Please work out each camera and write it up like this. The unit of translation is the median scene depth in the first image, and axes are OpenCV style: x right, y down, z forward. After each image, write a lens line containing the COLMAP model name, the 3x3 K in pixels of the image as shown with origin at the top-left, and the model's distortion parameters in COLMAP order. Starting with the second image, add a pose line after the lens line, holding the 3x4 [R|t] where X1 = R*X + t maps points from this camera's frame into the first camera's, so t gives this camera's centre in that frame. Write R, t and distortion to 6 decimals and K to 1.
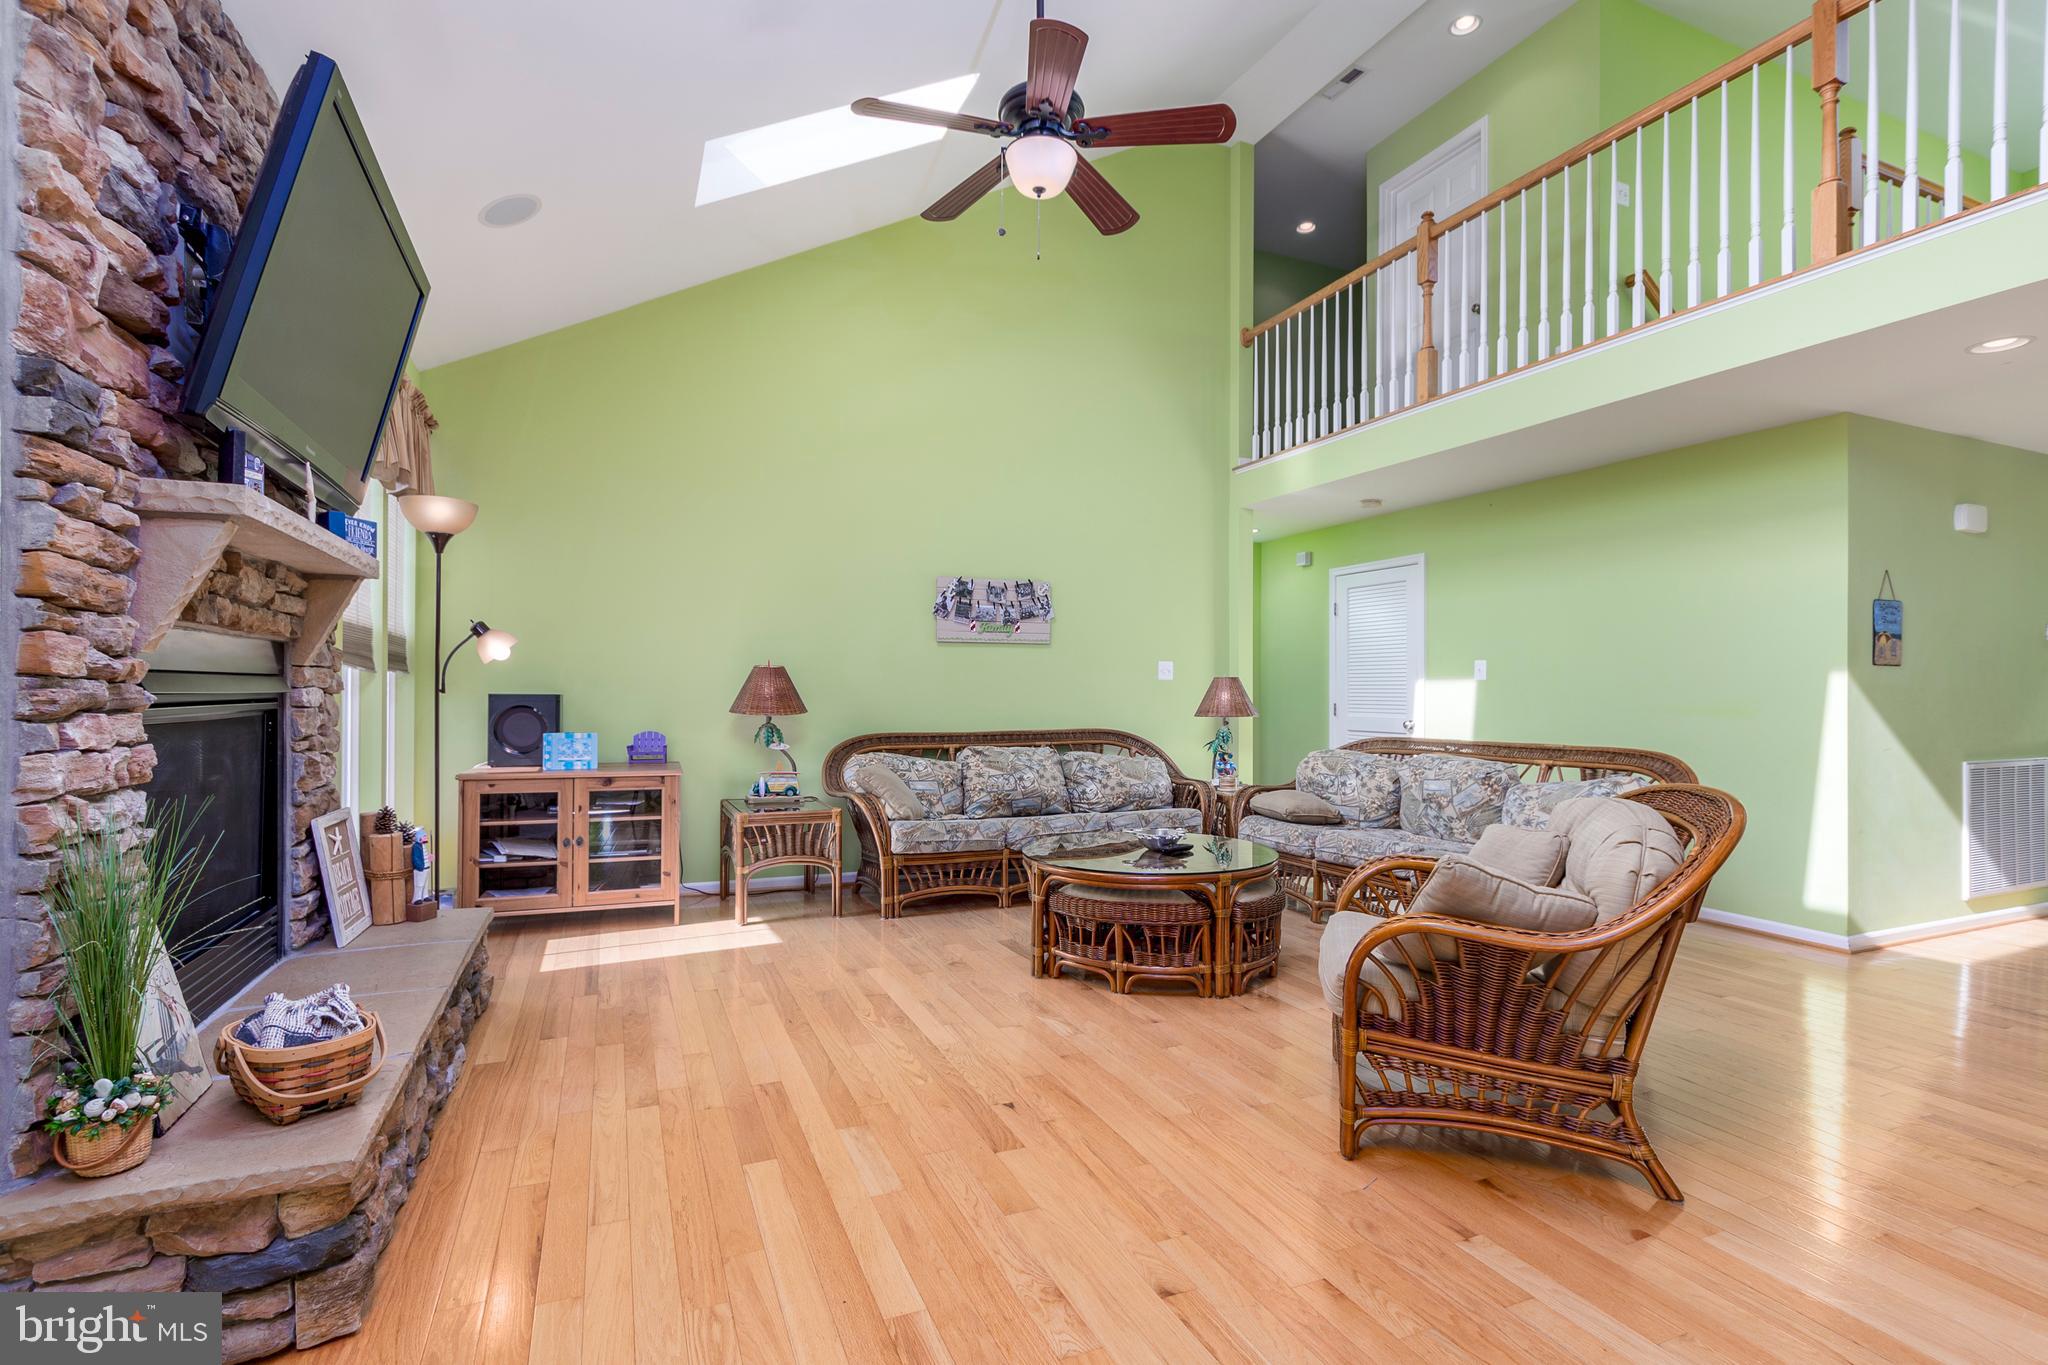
lens RADIAL K [[955.7, 0, 1022.9], [0, 955.7, 685.2], [0, 0, 1]] dist [0.002457, 0.001099]
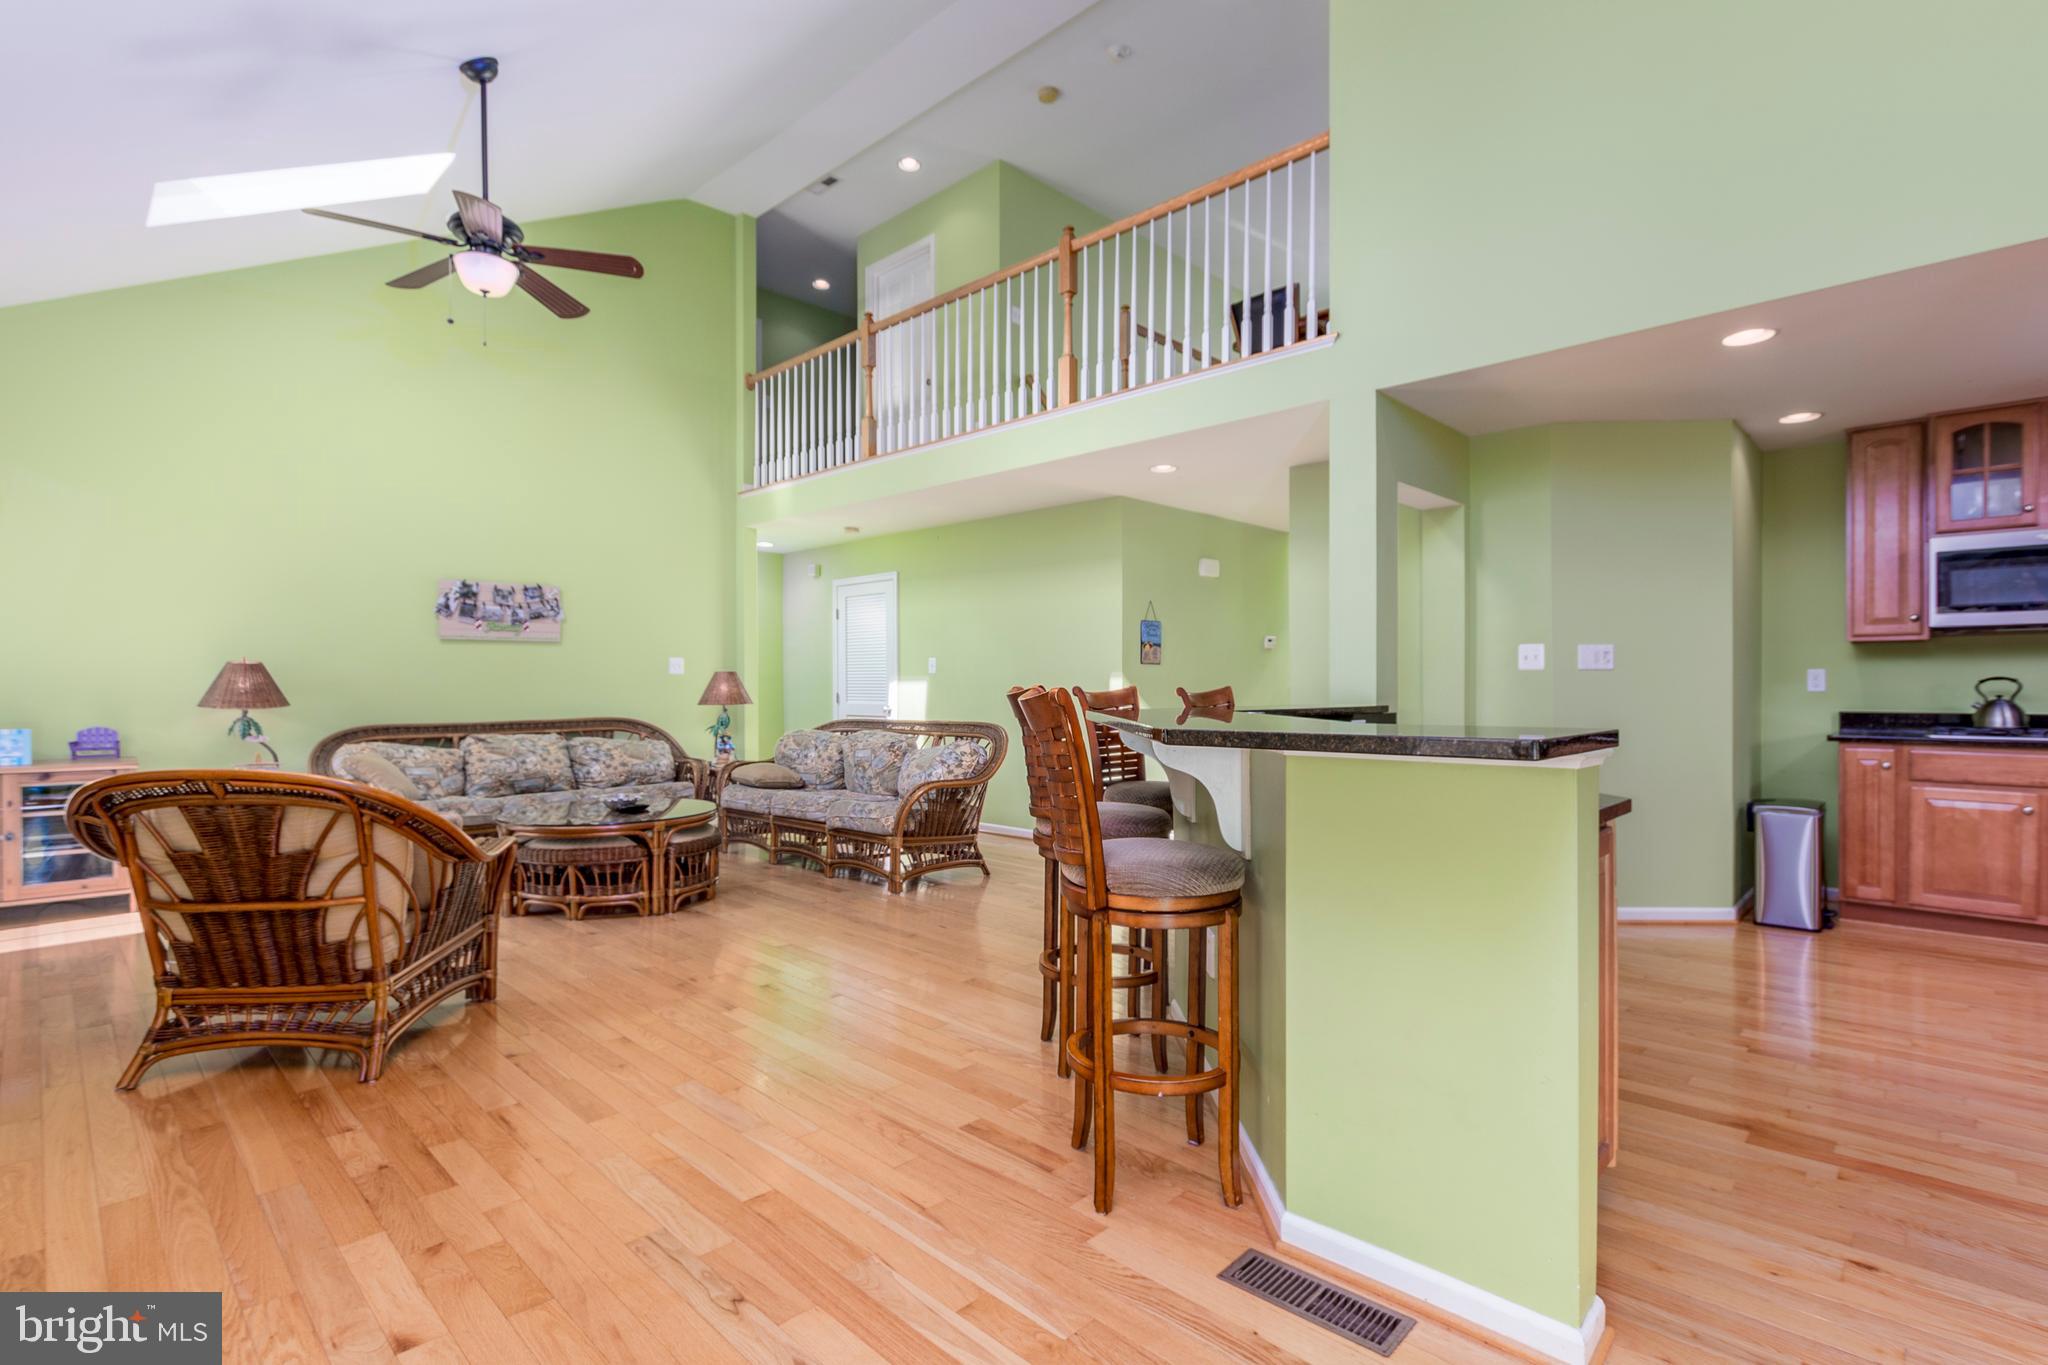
lens RADIAL K [[960.0, 0, 1027.4], [0, 960.0, 690.2], [0, 0, 1]] dist [-0.002995, -0.000527]
pose [[0.922324, -0.008432, 0.386326, 0.109397], [0.003102, 0.999891, 0.014417, -0.001500], [-0.386405, -0.012099, 0.922250, -0.271478]]
